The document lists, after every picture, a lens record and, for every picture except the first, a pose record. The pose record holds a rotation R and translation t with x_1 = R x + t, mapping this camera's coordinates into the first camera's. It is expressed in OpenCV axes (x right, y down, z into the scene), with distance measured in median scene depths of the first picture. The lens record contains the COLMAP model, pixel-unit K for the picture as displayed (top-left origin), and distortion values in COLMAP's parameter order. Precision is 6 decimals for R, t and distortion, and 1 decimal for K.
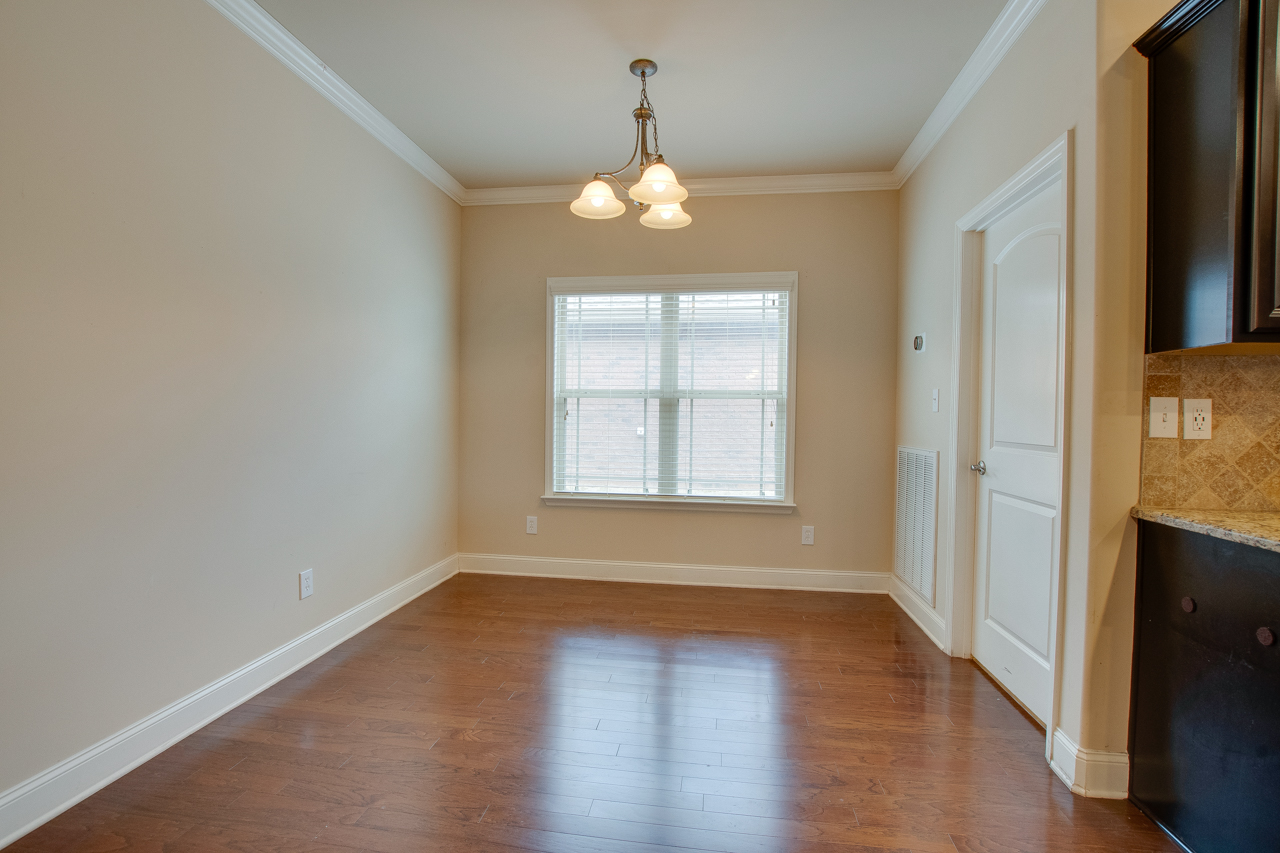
lens RADIAL K [[582.1, 0, 640.0], [0, 582.1, 426.5], [0, 0, 1]] dist [-0.044121, -0.000098]
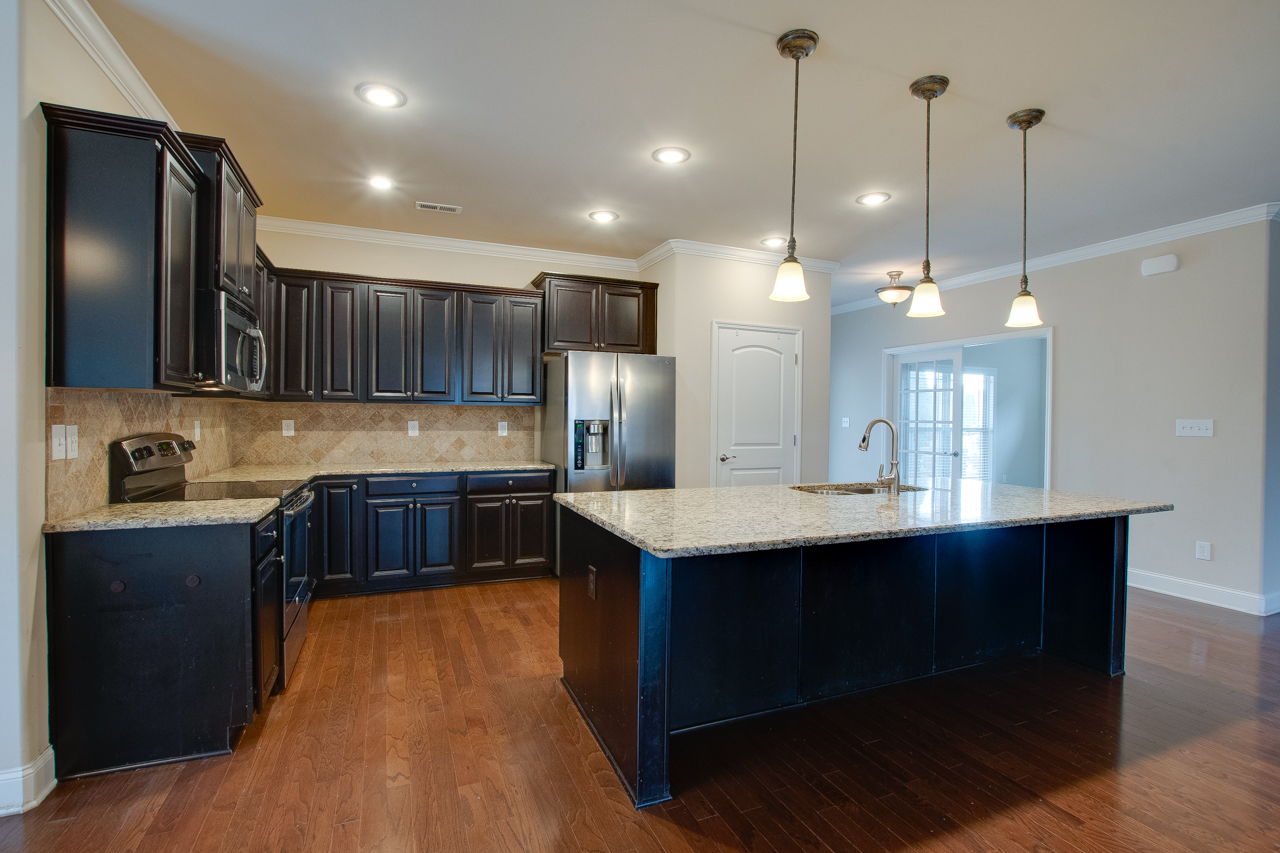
lens RADIAL K [[582.1, 0, 640.0], [0, 582.1, 426.5], [0, 0, 1]] dist [-0.044121, -0.000098]
pose [[-0.511459, -0.028590, 0.858832, -0.664569], [0.007952, 0.999246, 0.038000, -0.082332], [-0.859271, 0.026265, -0.510846, 0.547396]]
